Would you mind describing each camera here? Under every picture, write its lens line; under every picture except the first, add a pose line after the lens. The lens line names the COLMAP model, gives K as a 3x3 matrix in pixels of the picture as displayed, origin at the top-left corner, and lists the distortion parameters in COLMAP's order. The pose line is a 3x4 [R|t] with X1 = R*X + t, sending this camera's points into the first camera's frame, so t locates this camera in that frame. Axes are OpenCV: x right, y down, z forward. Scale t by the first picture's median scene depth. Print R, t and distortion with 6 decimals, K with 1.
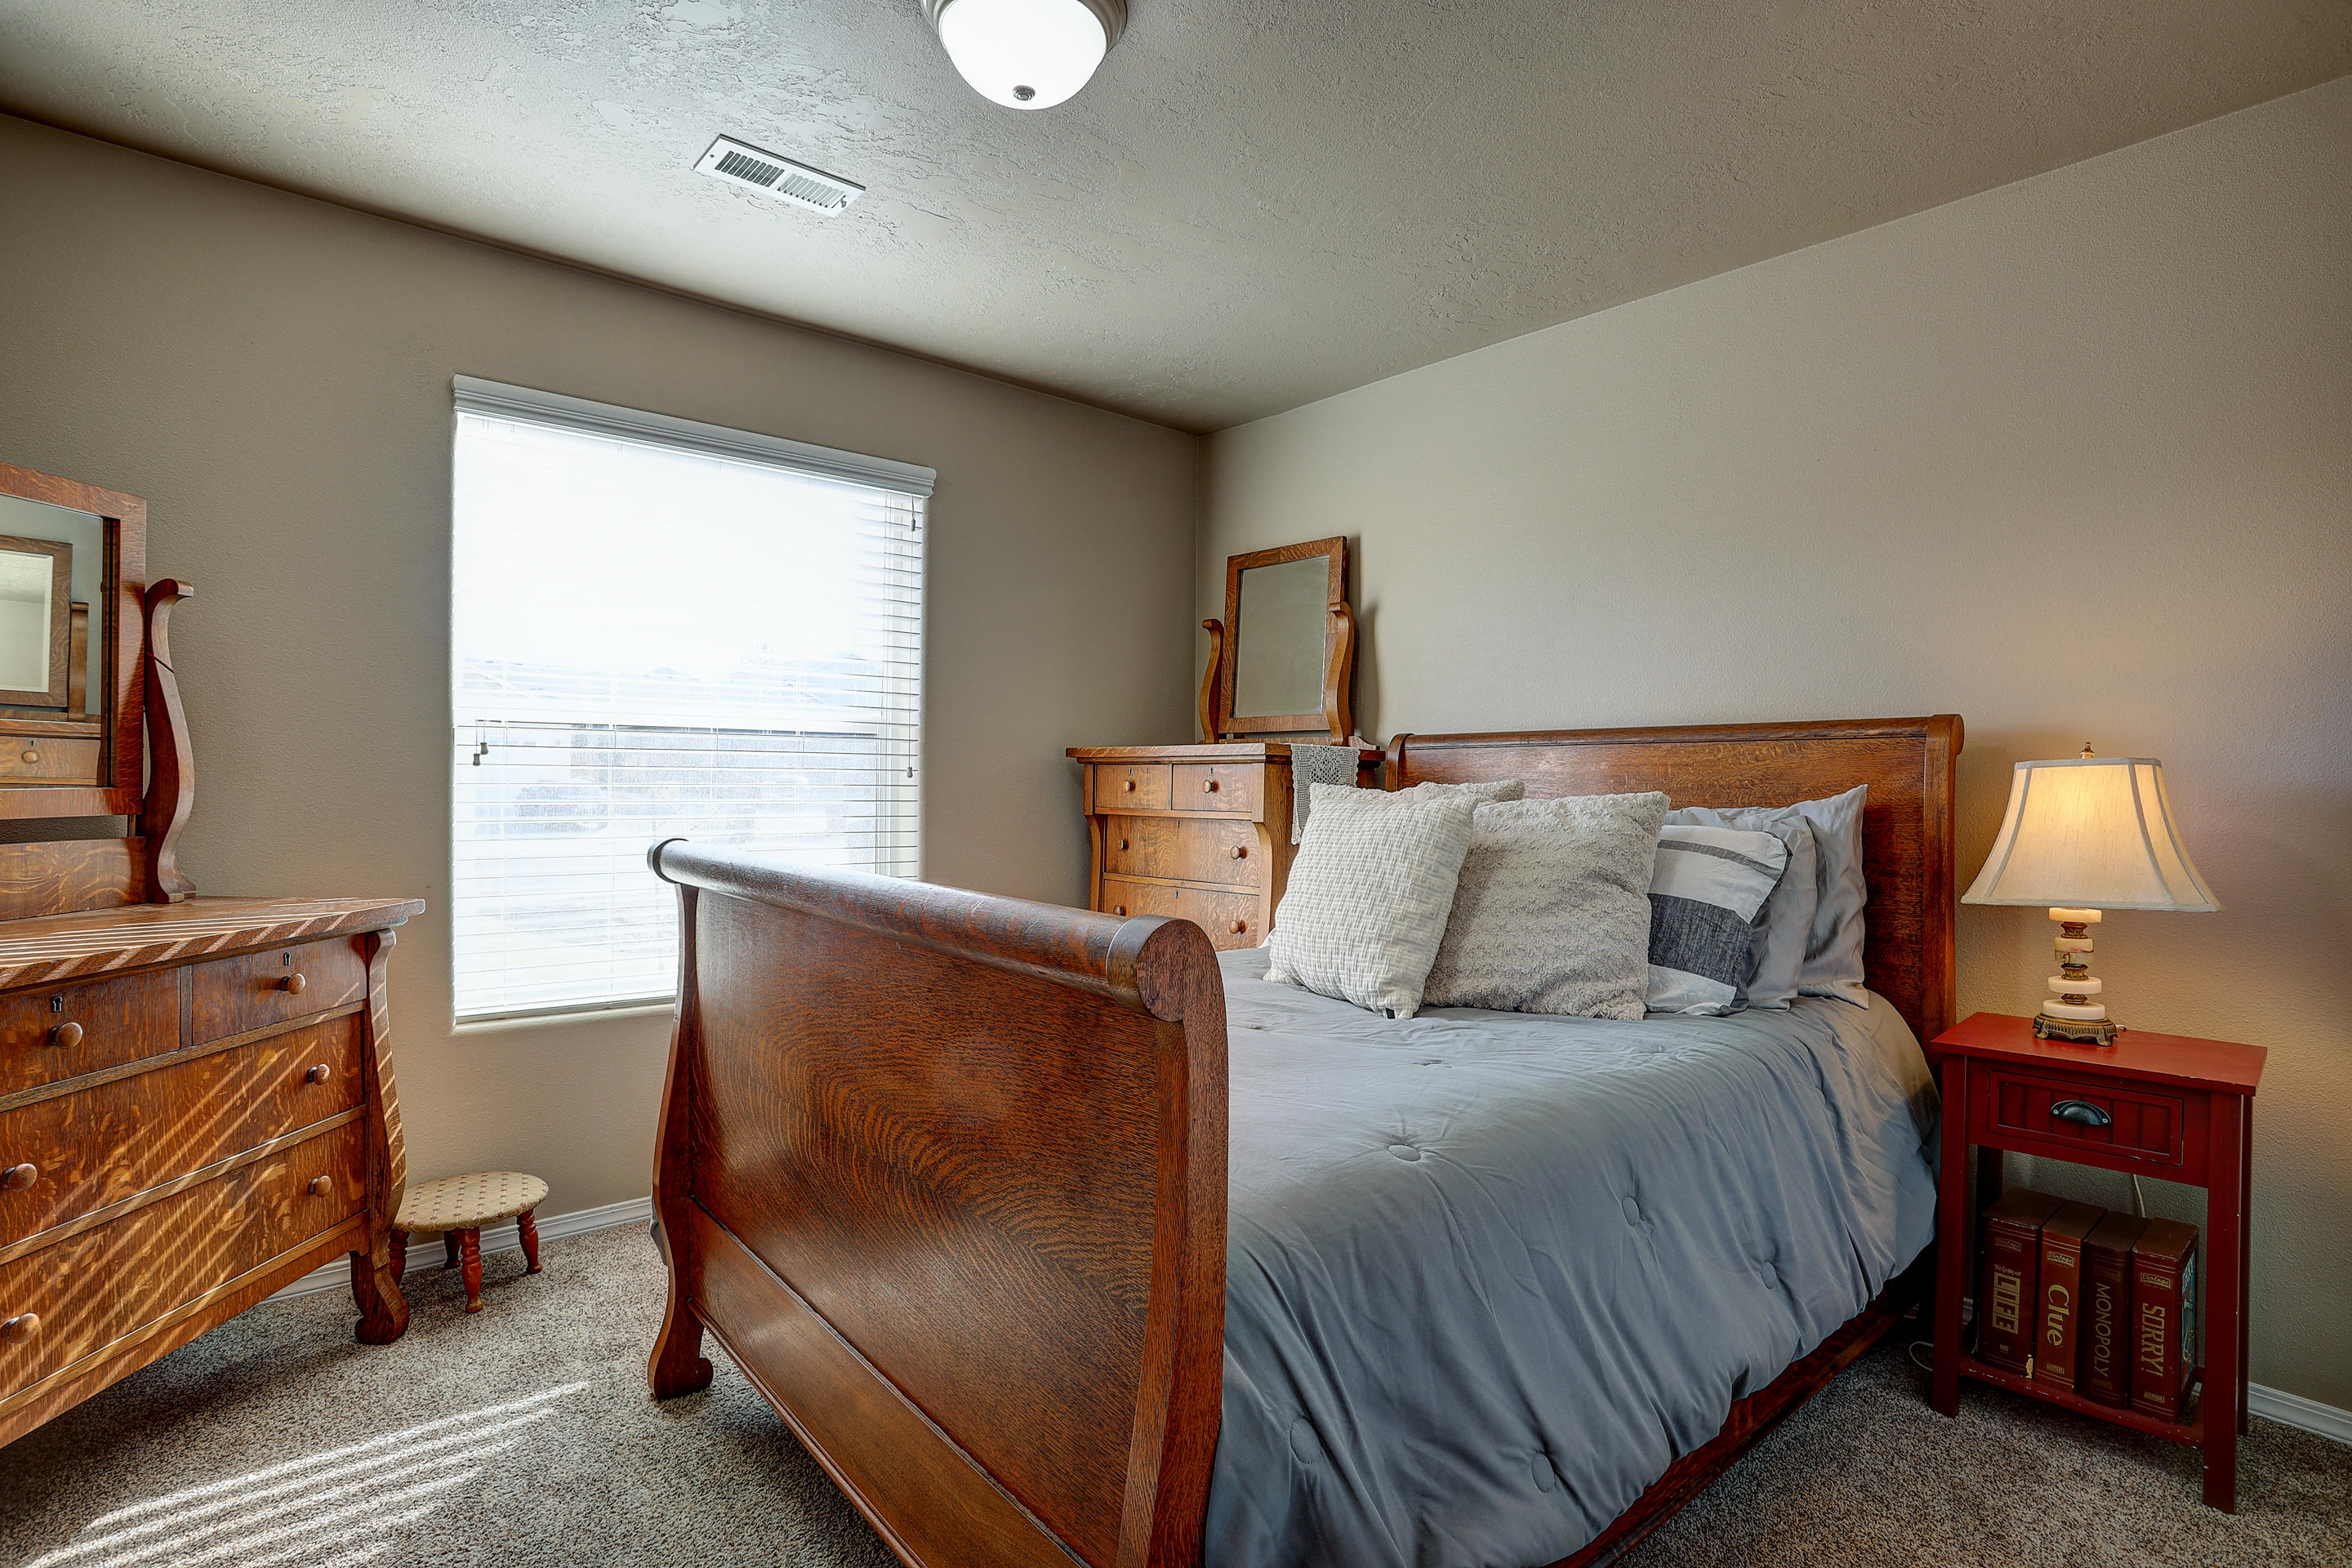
lens RADIAL K [[1158.3, 0, 1183.9], [0, 1158.3, 790.3], [0, 0, 1]] dist [-0.081450, 0.033481]
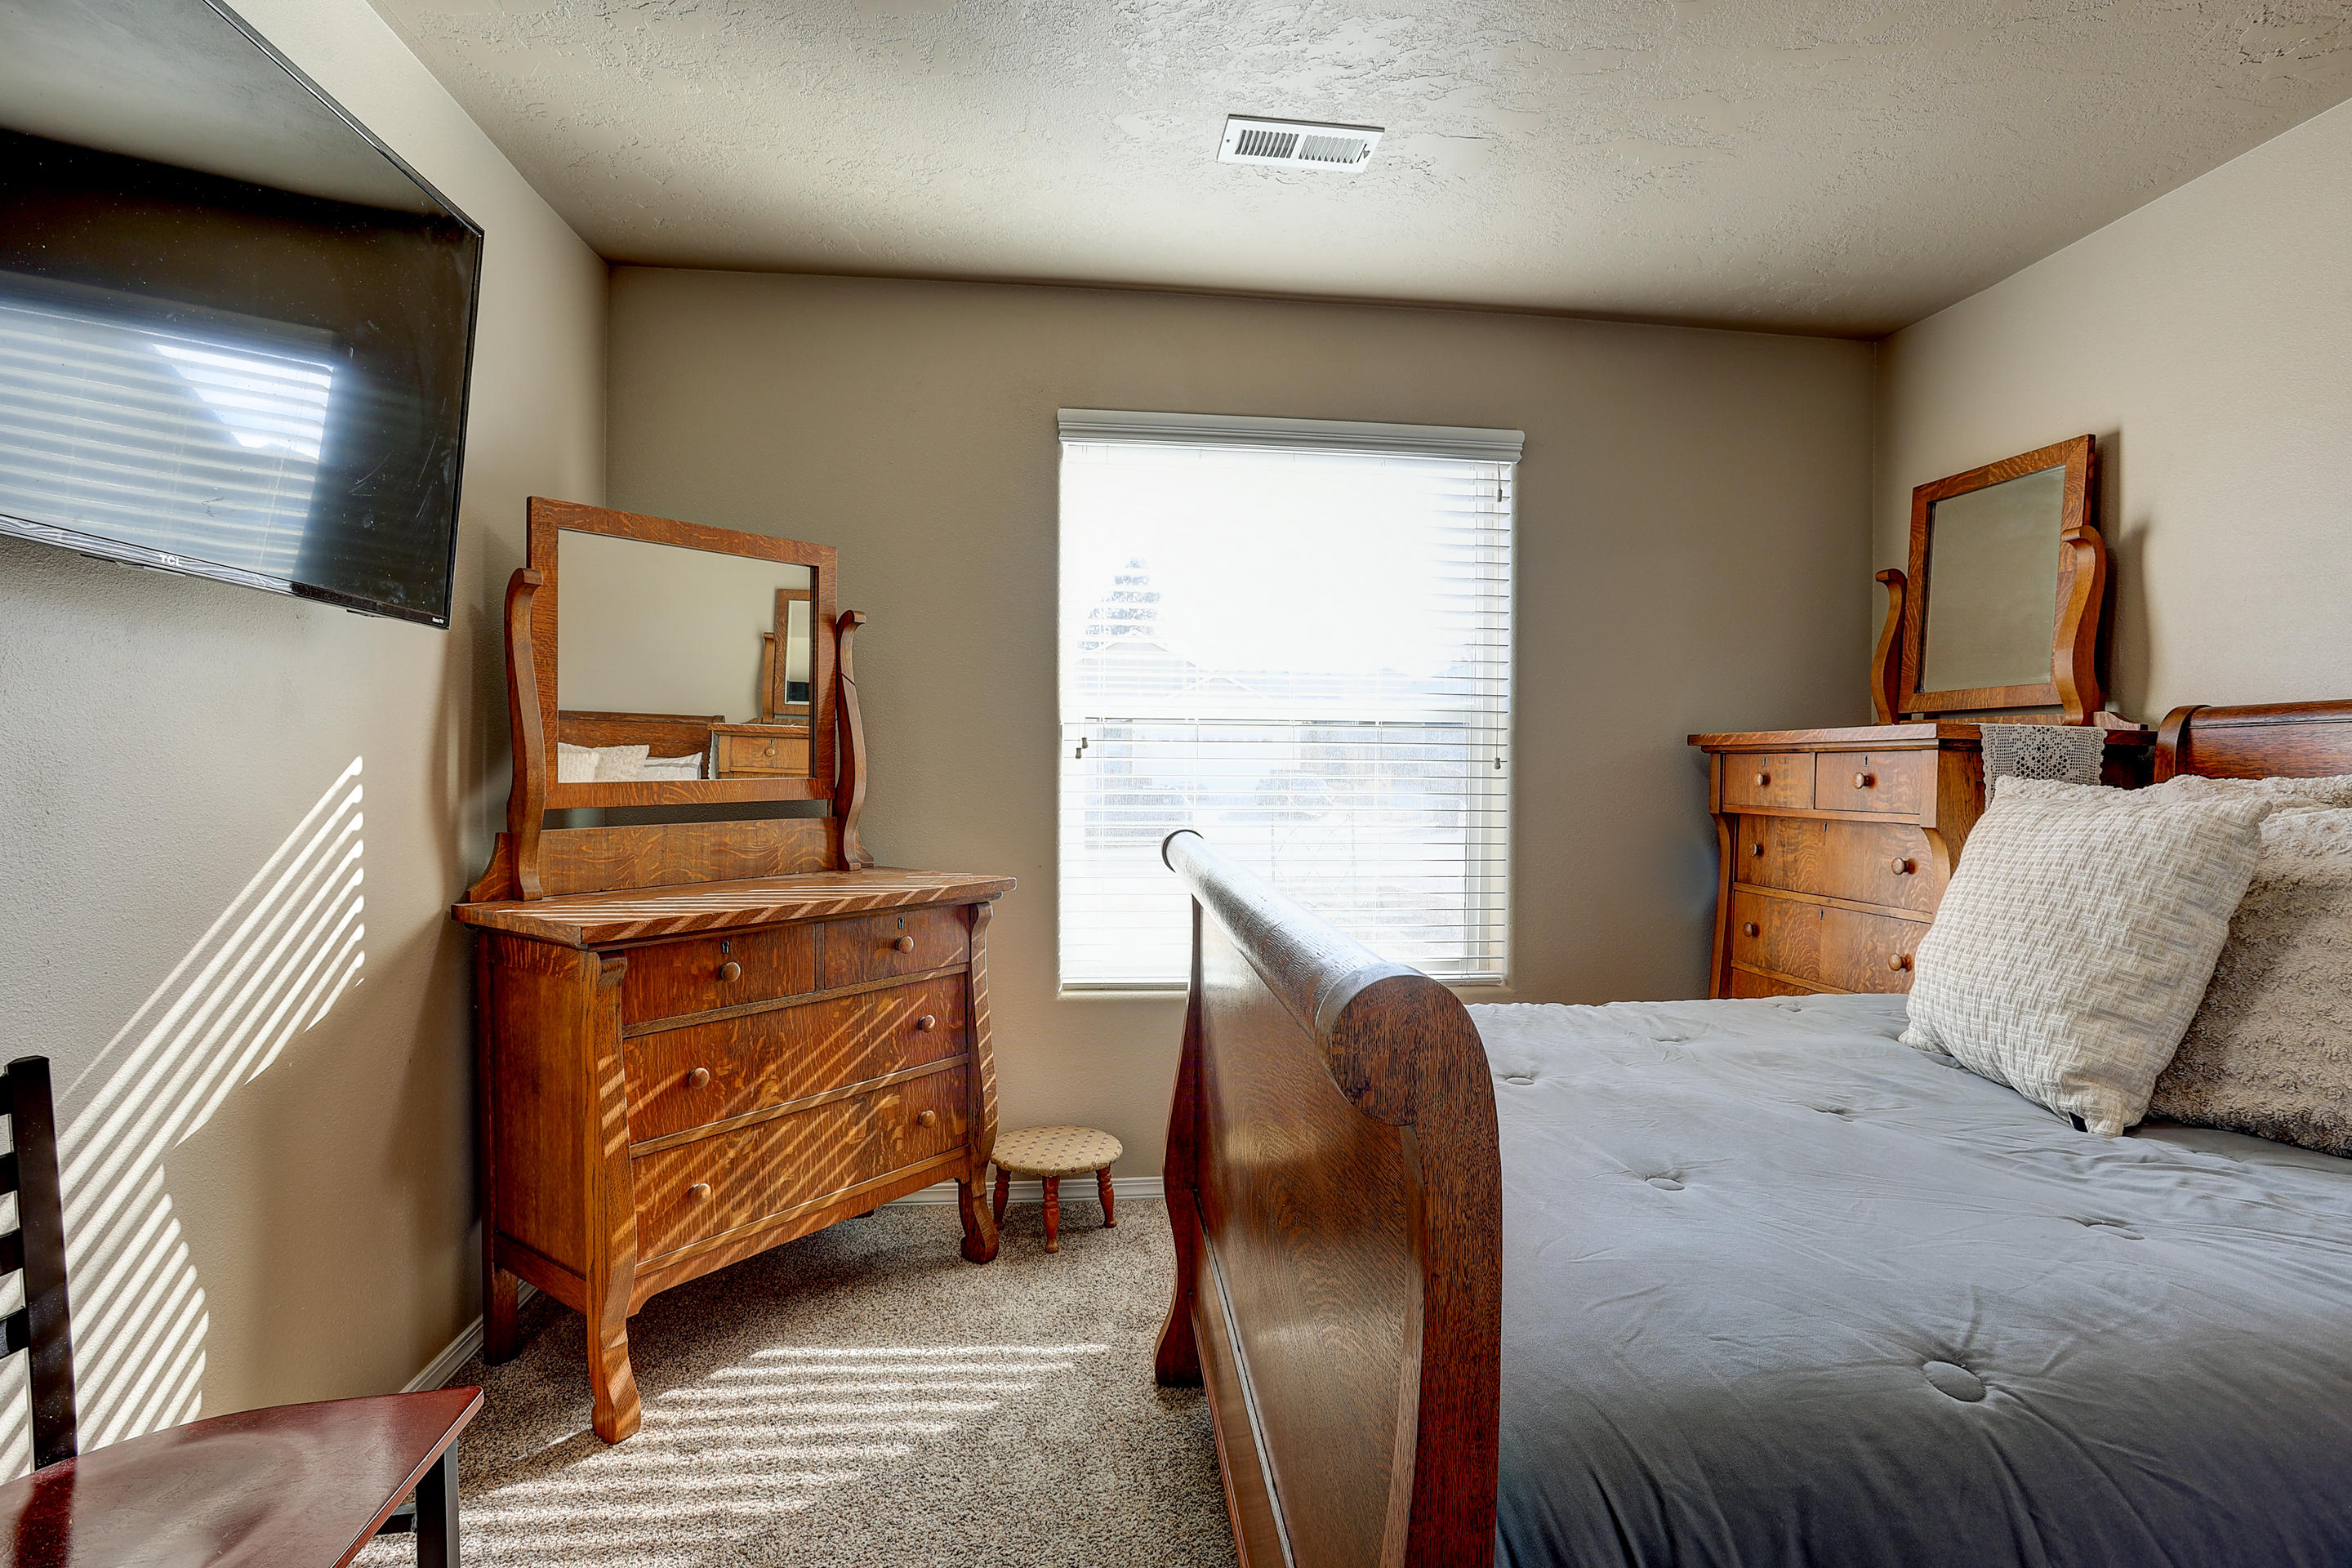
lens RADIAL K [[1138.1, 0, 1185.2], [0, 1138.1, 786.8], [0, 0, 1]] dist [-0.070707, 0.041361]
pose [[0.818573, 0.007247, -0.574356, 0.118001], [-0.004843, 0.999972, 0.005715, -0.001612], [0.574382, -0.001896, 0.818585, 0.172055]]
